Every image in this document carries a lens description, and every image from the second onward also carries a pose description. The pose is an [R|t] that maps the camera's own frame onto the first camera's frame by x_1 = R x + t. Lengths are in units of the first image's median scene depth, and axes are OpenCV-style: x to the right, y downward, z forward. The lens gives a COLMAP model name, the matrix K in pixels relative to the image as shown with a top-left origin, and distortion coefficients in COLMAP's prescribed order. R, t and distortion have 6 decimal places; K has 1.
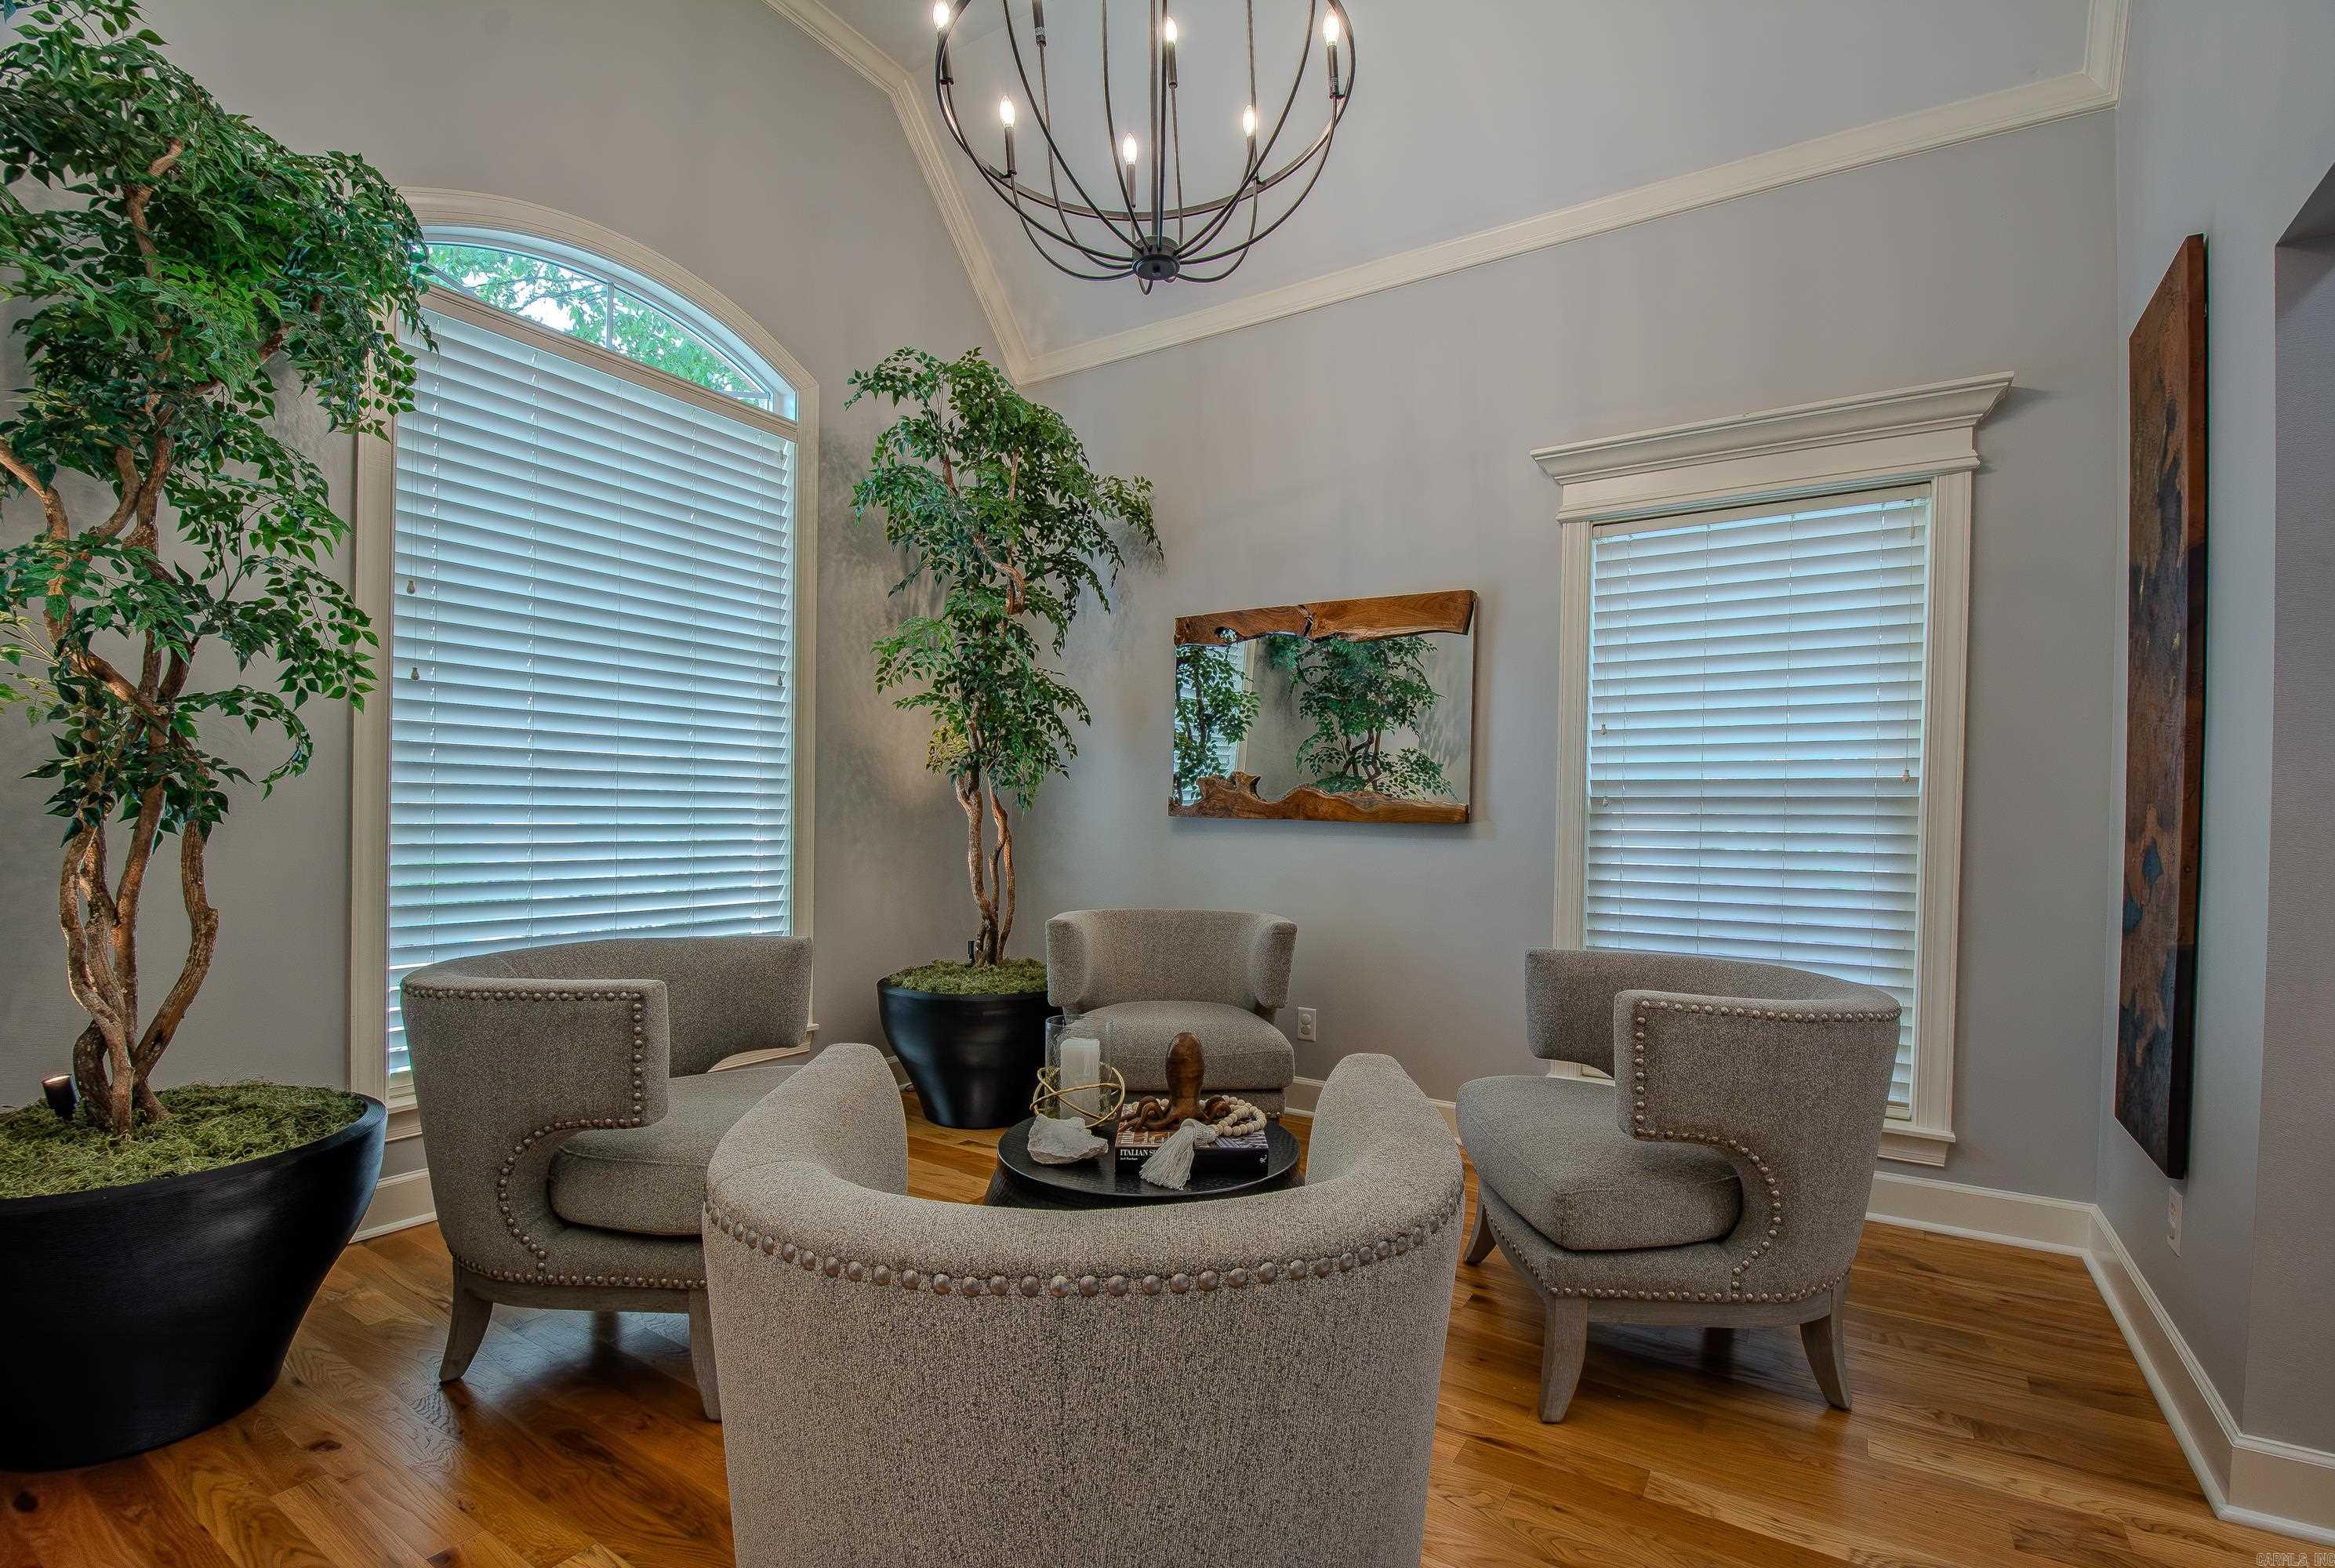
lens RADIAL K [[1048.4, 0, 1180.6], [0, 1048.4, 834.1], [0, 0, 1]] dist [-0.011746, -0.006035]
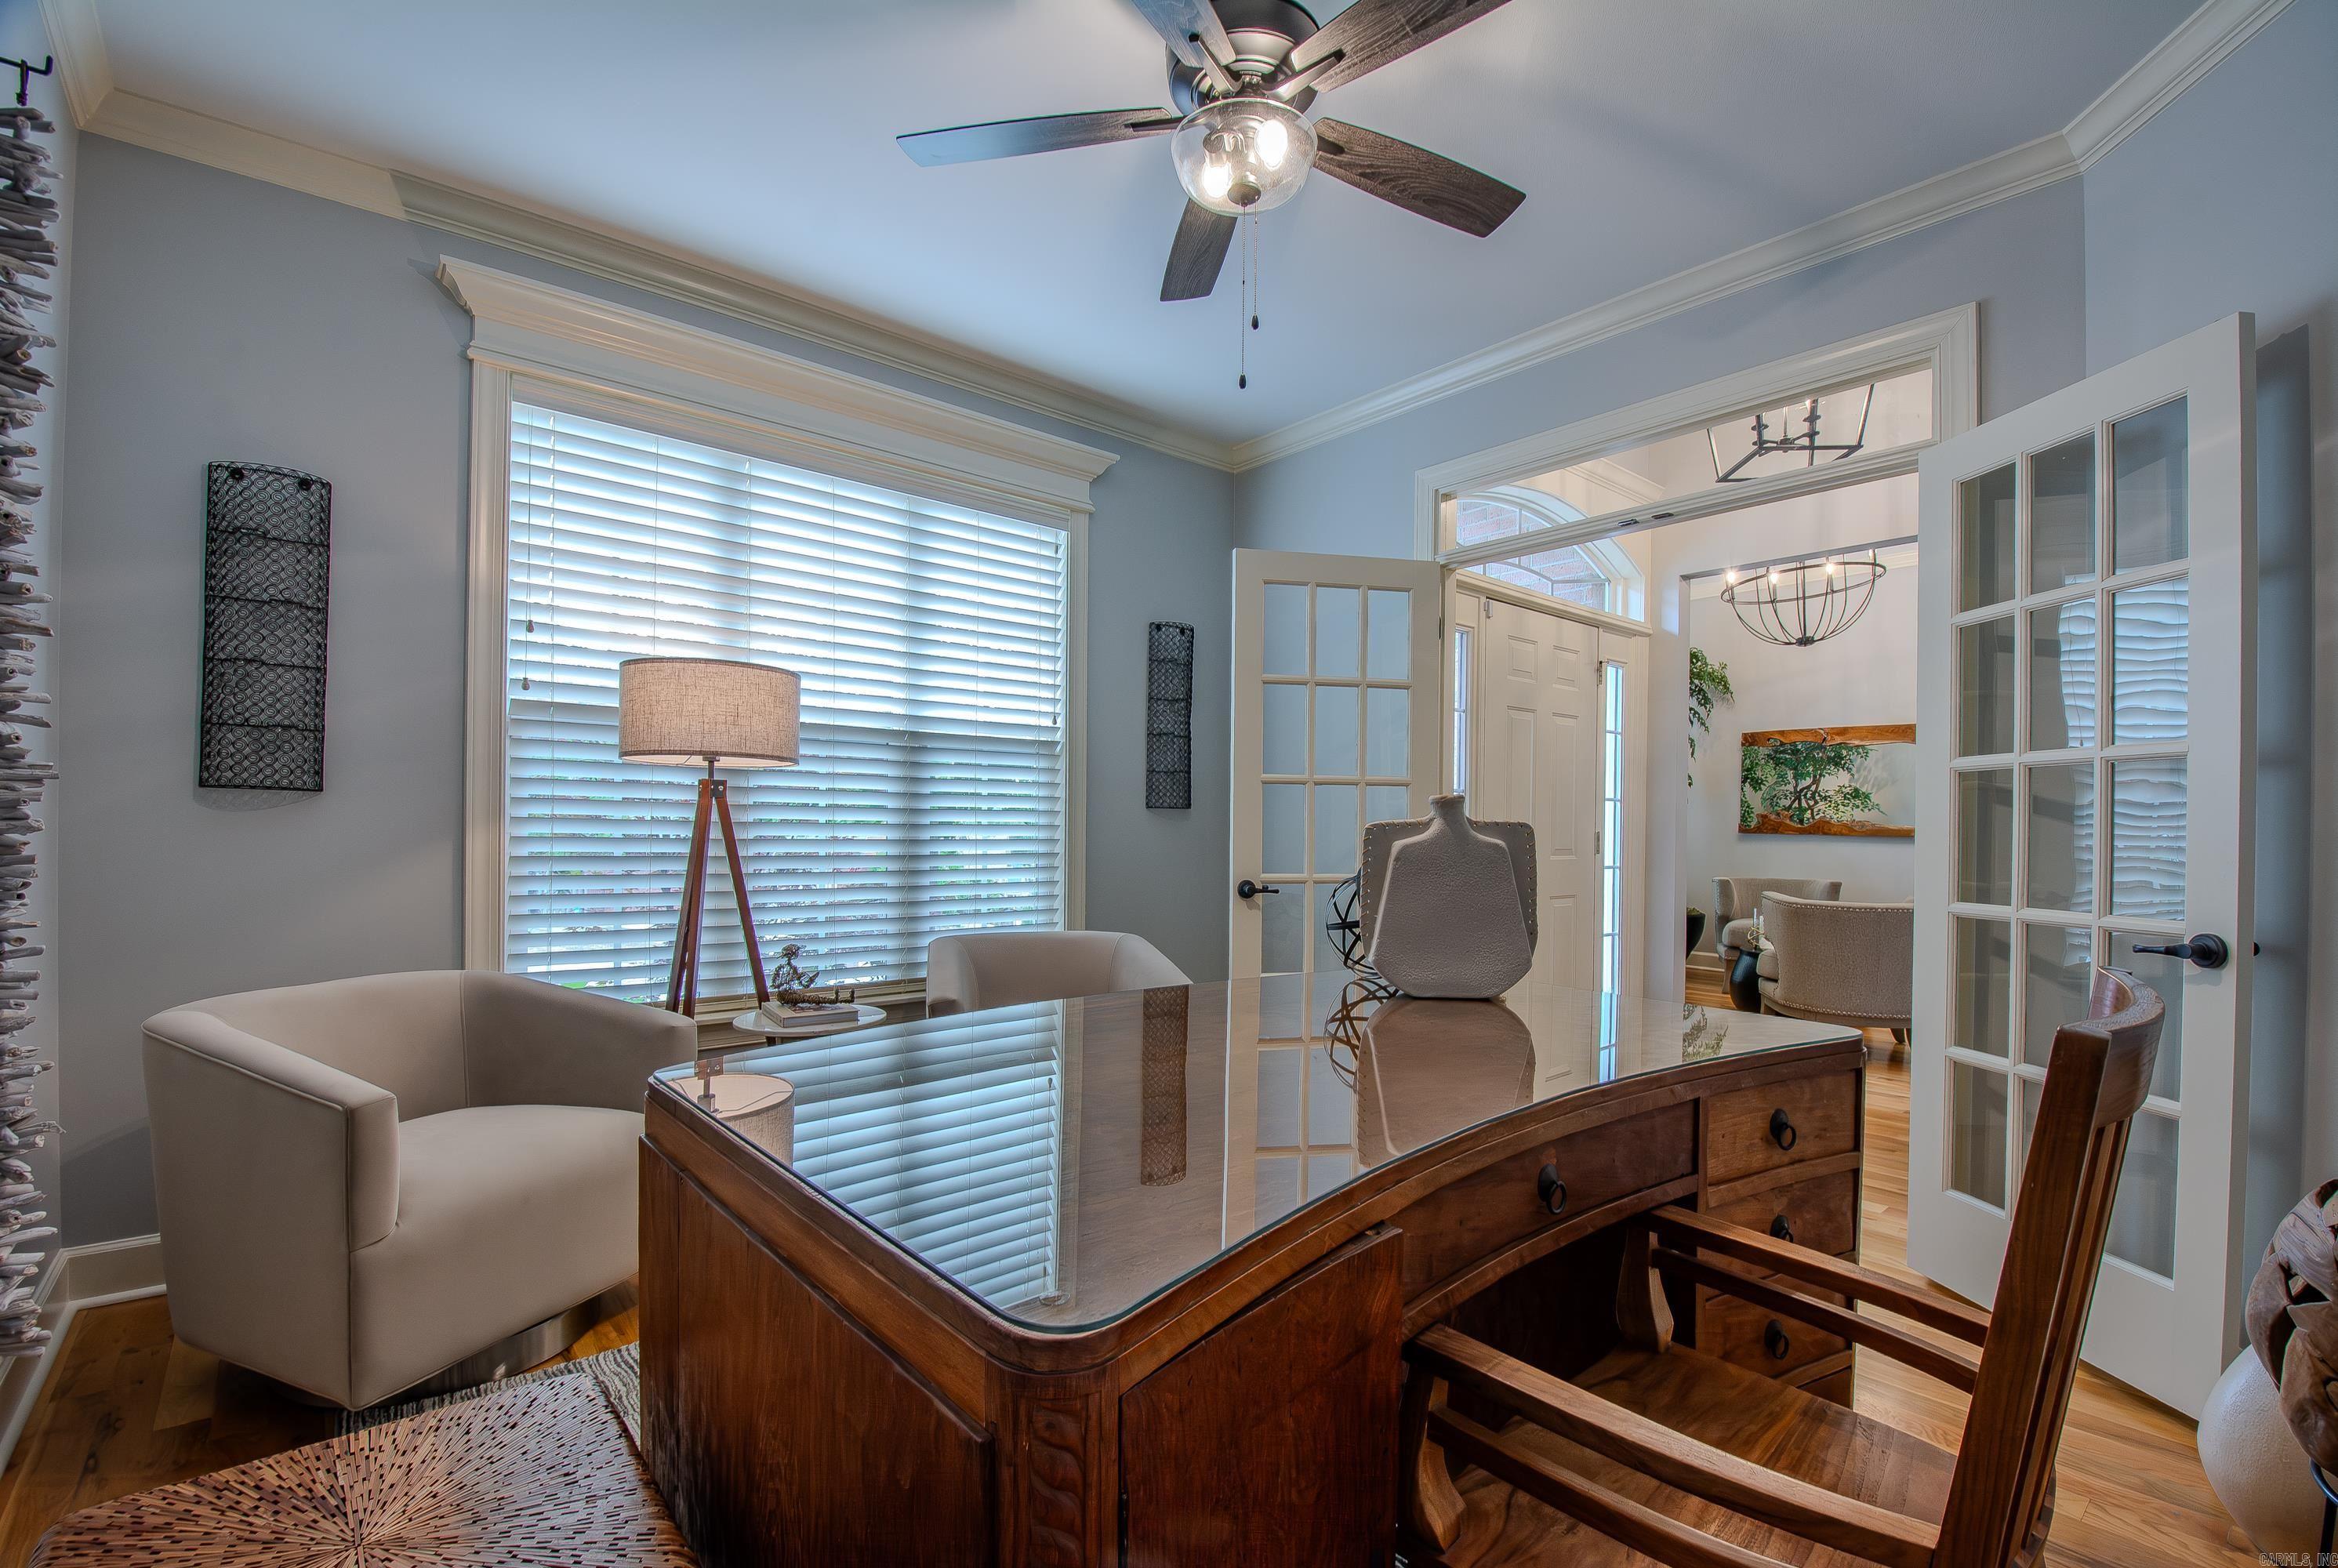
lens RADIAL K [[1049.8, 0, 1179.5], [0, 1049.8, 836.7], [0, 0, 1]] dist [-0.011746, -0.006035]
pose [[0.954132, -0.003094, -0.299370, -0.754357], [-0.000003, 0.999947, -0.010343, 0.014655], [0.299386, 0.009870, 0.954081, -2.100190]]
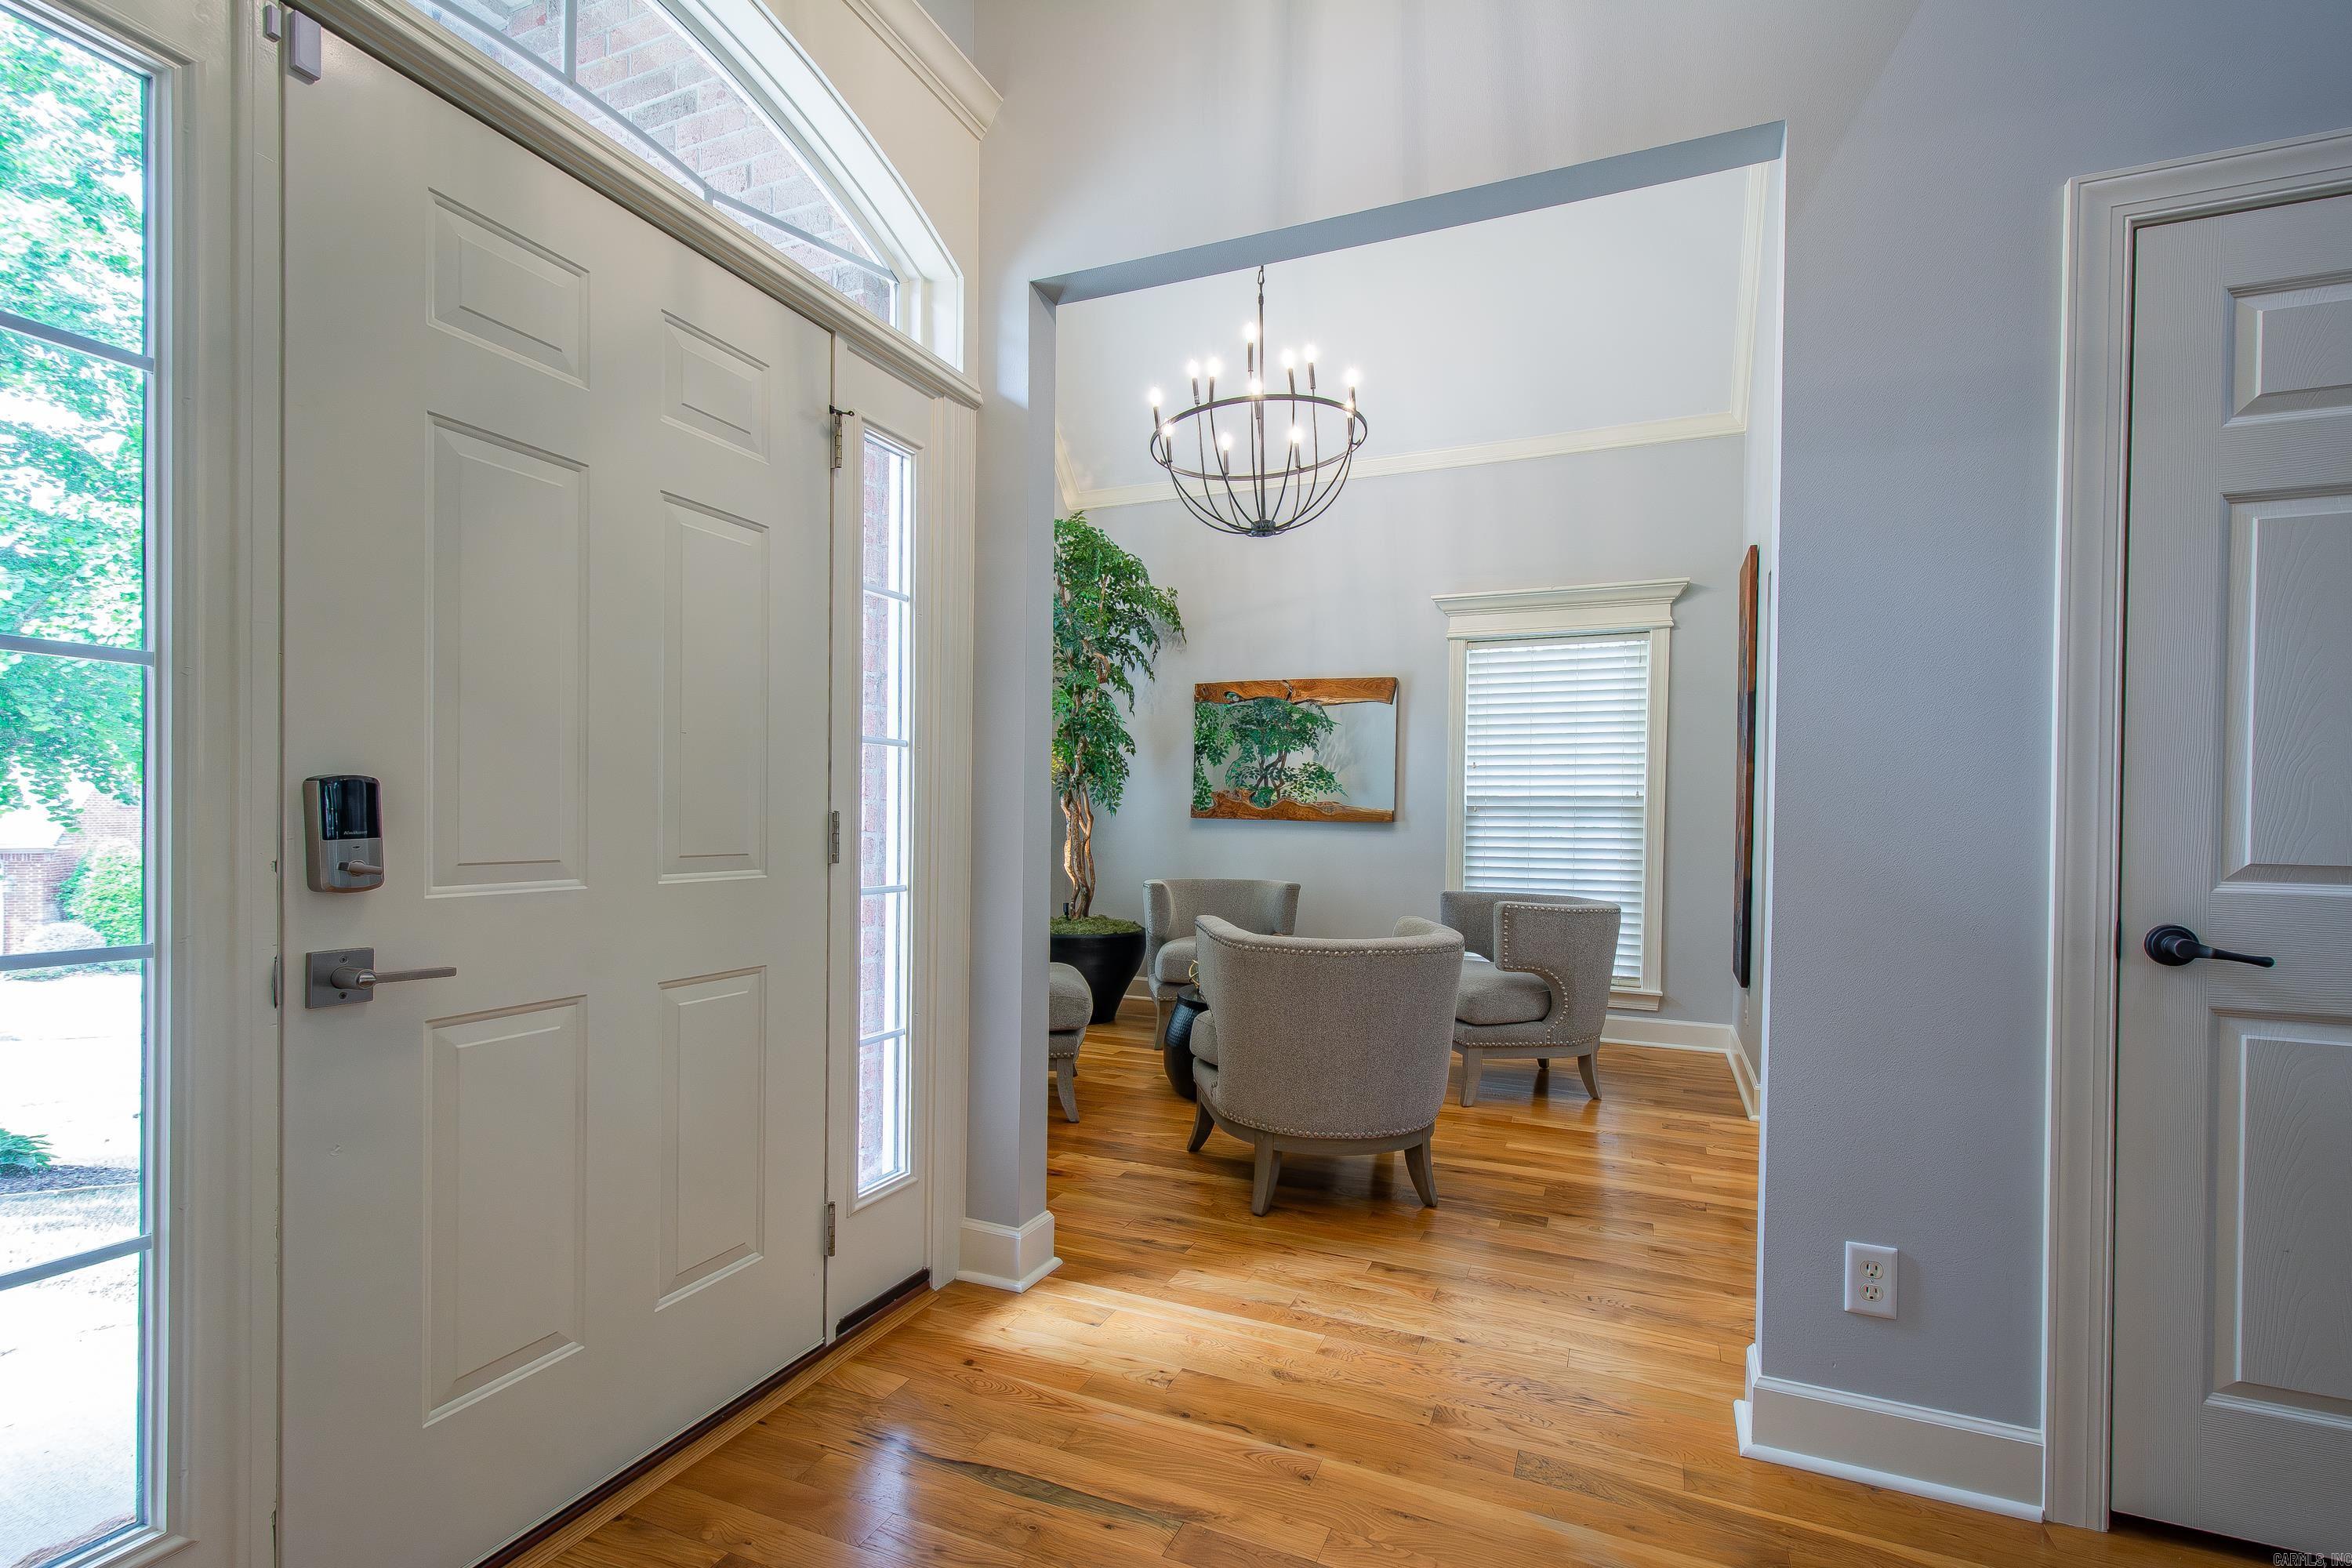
lens RADIAL K [[1033.9, 0, 1205.0], [0, 1033.9, 829.3], [0, 0, 1]] dist [0.000166, 0.000854]
pose [[0.986239, -0.004989, 0.165253, -0.417017], [0.005167, 0.999986, -0.000649, 0.001667], [-0.165247, 0.001494, 0.986251, -0.795480]]
